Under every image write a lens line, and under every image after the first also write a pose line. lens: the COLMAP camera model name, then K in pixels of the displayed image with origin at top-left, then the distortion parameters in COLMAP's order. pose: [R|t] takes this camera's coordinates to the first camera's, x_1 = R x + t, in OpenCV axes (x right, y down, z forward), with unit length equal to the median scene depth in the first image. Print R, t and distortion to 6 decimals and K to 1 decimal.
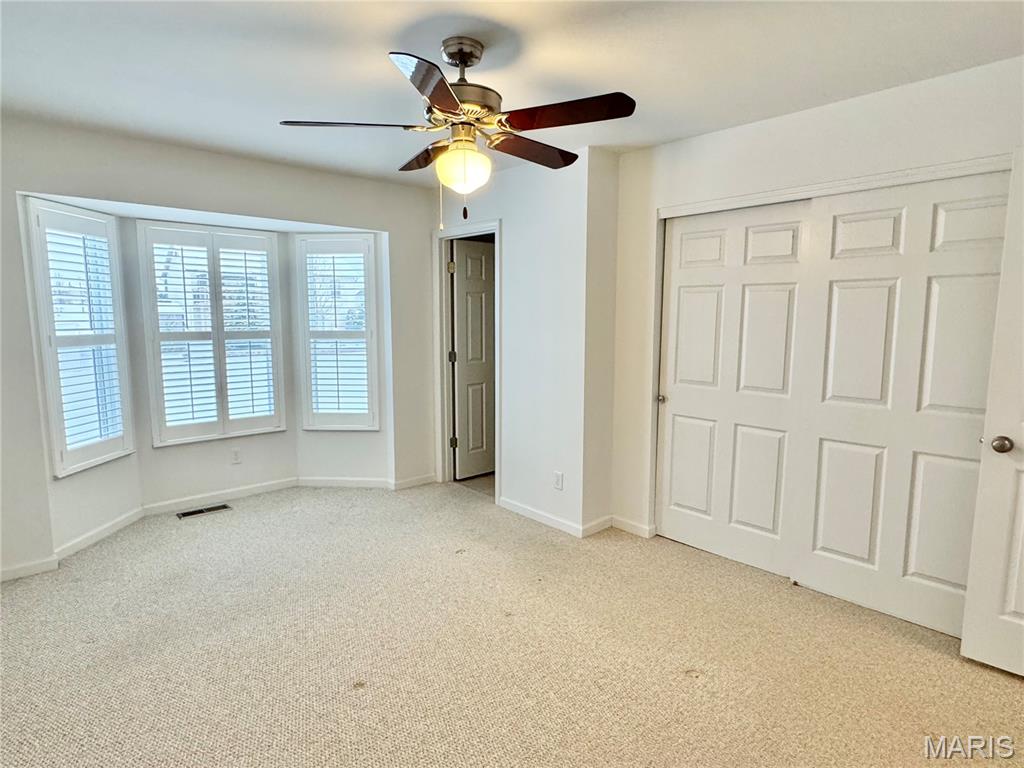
lens RADIAL K [[571.3, 0, 504.5], [0, 571.3, 383.3], [0, 0, 1]] dist [0.002431, 0.001172]
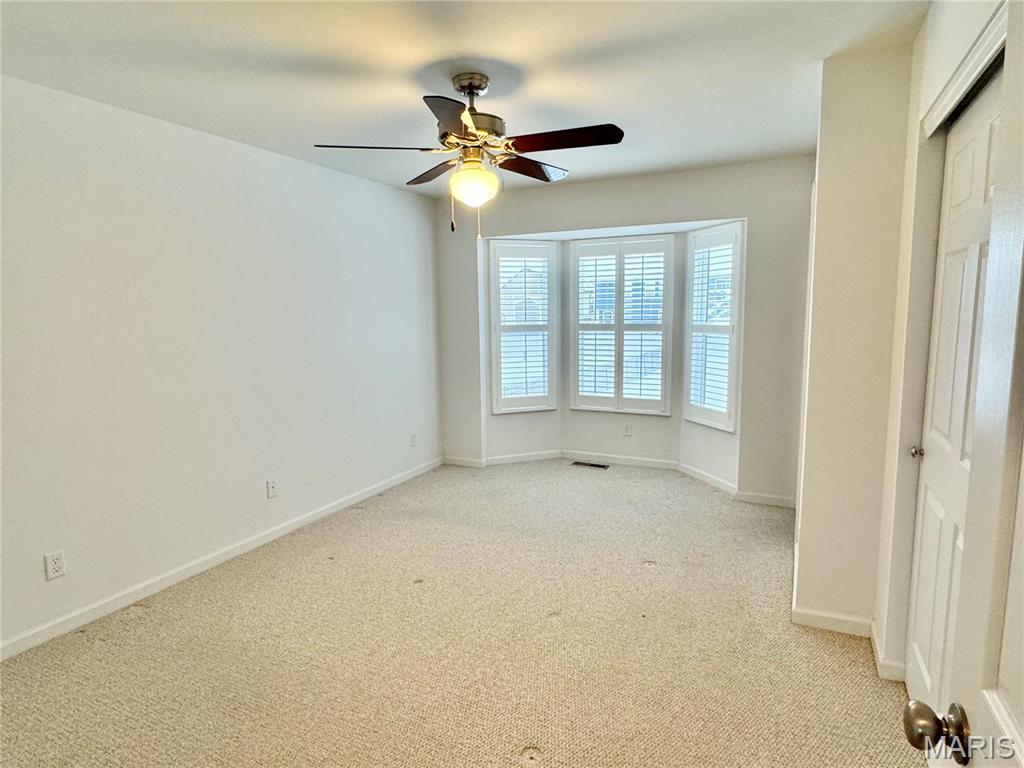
lens RADIAL K [[571.3, 0, 504.5], [0, 571.3, 383.3], [0, 0, 1]] dist [0.002431, 0.001172]
pose [[0.373417, 0.113125, -0.920740, 0.546556], [-0.097968, 0.991795, 0.082123, -0.042164], [0.922476, 0.059537, 0.381435, 0.326220]]
